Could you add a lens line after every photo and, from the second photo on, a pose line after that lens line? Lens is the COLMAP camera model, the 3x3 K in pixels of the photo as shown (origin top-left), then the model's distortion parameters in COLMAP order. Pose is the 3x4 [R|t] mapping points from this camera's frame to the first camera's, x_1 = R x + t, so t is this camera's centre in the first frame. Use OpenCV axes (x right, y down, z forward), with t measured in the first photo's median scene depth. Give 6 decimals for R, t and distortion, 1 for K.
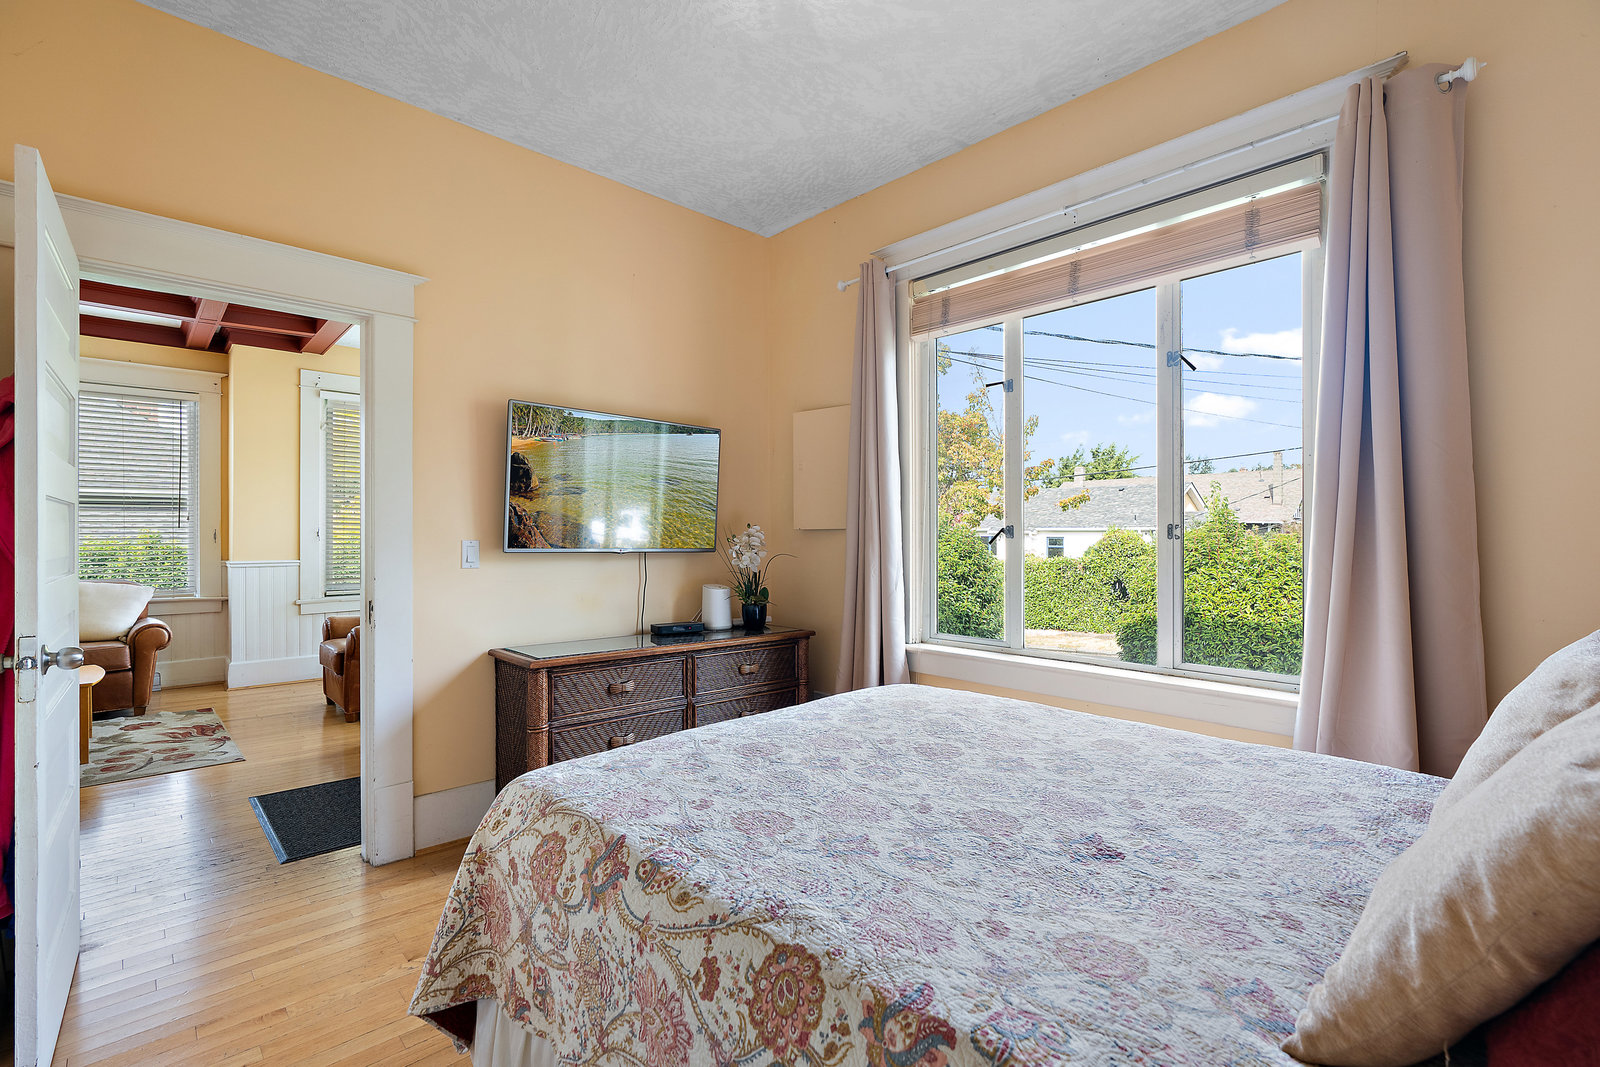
lens RADIAL K [[721.7, 0, 796.8], [0, 721.7, 537.1], [0, 0, 1]] dist [-0.006759, 0.001702]
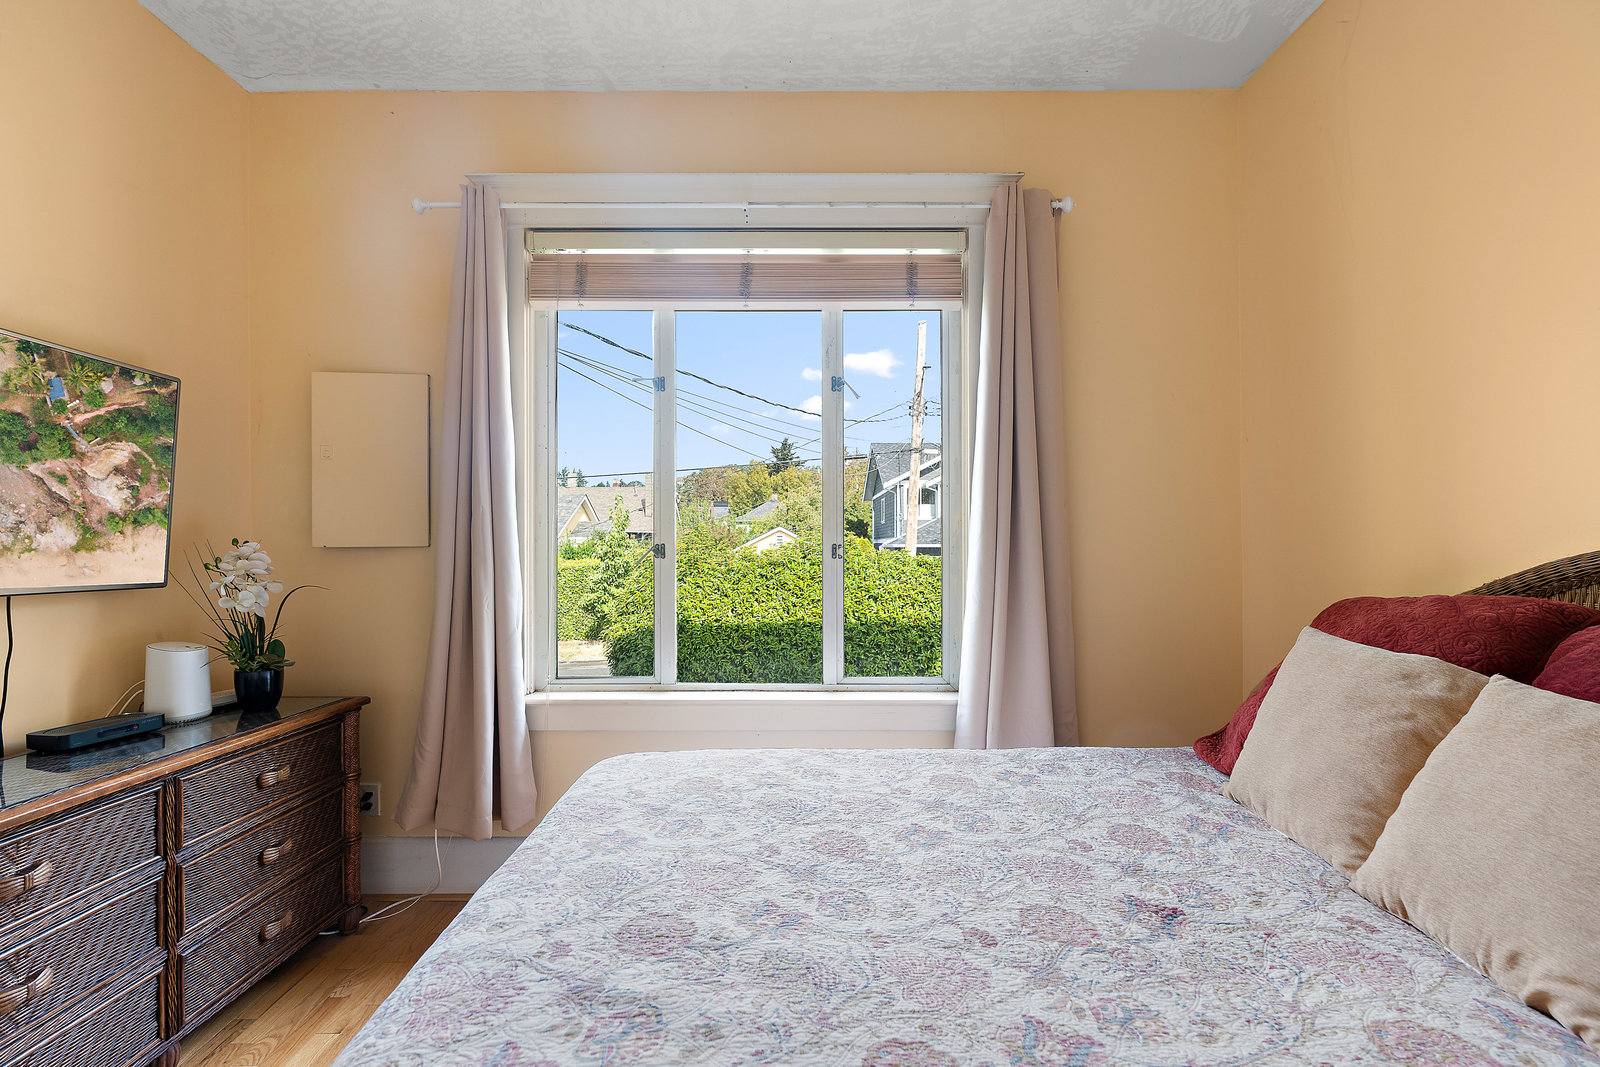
lens RADIAL K [[721.7, 0, 800.3], [0, 721.7, 538.8], [0, 0, 1]] dist [-0.006759, 0.001702]
pose [[0.684958, 0.002948, 0.728577, -0.291484], [0.002624, 0.999975, -0.006513, -0.020909], [-0.728578, 0.006373, 0.684933, 0.358986]]
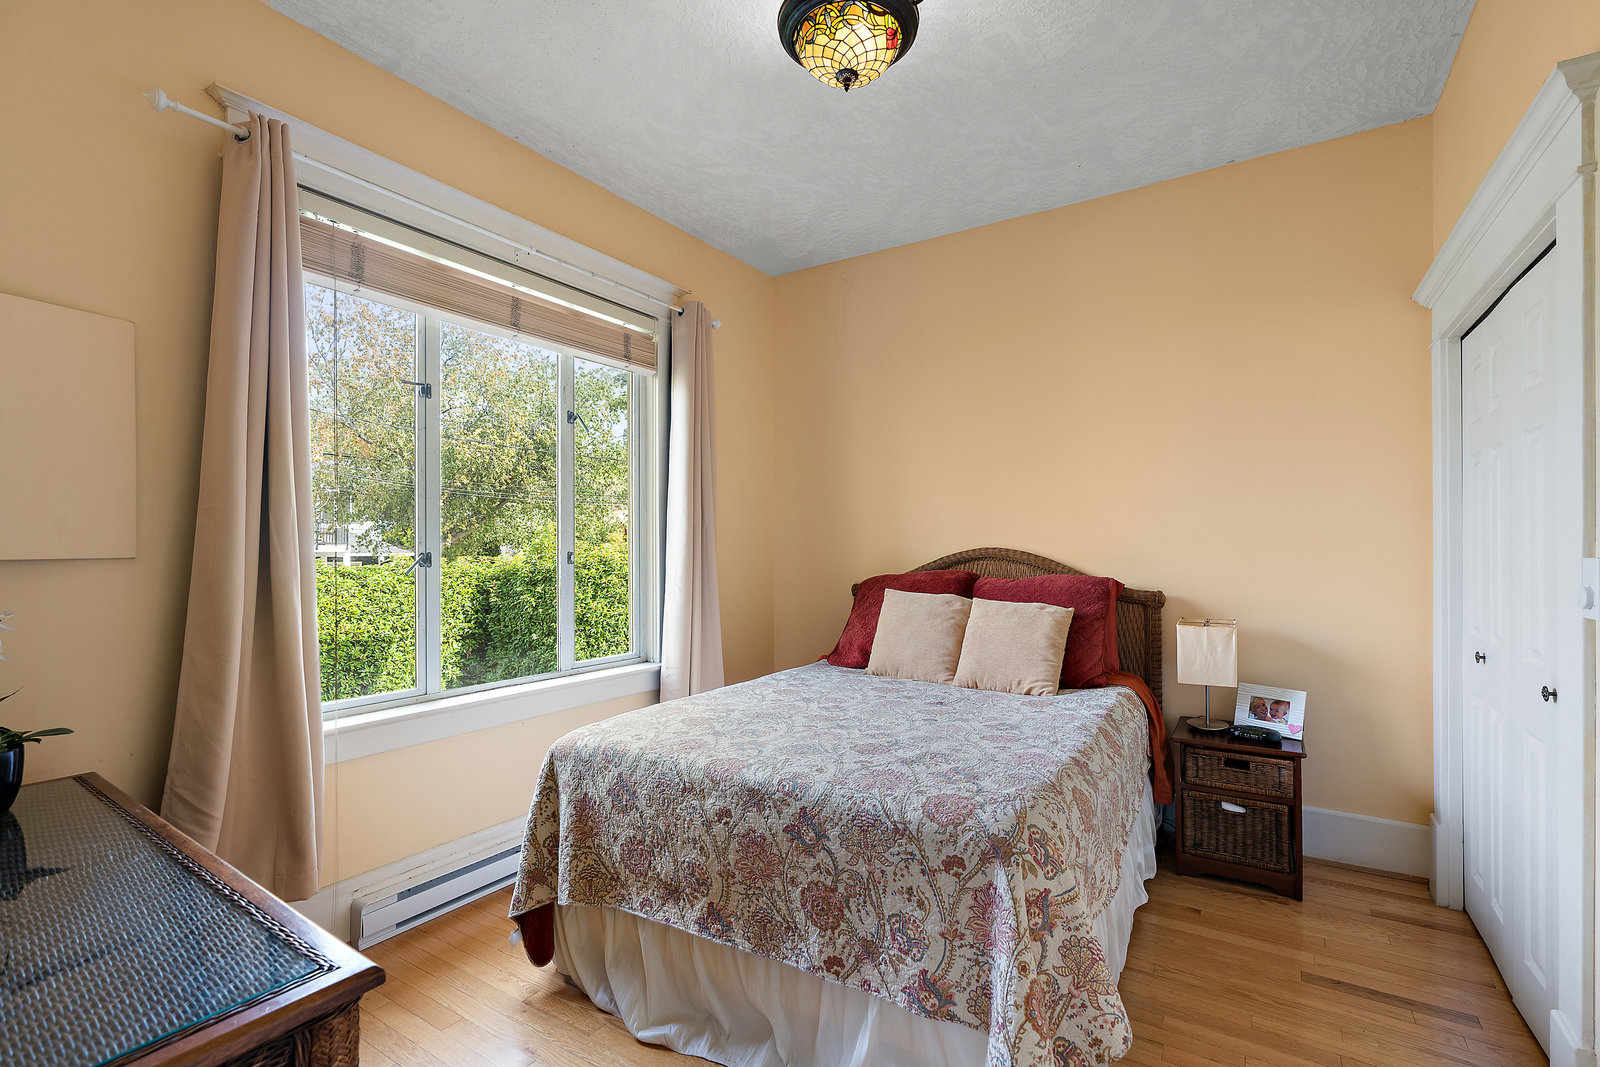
lens RADIAL K [[721.7, 0, 802.2], [0, 721.7, 544.7], [0, 0, 1]] dist [-0.006759, 0.001702]
pose [[-0.239790, 0.005927, 0.970807, -0.835527], [0.007086, 0.999965, -0.004354, -0.023860], [-0.970799, 0.005835, -0.239824, 0.993742]]
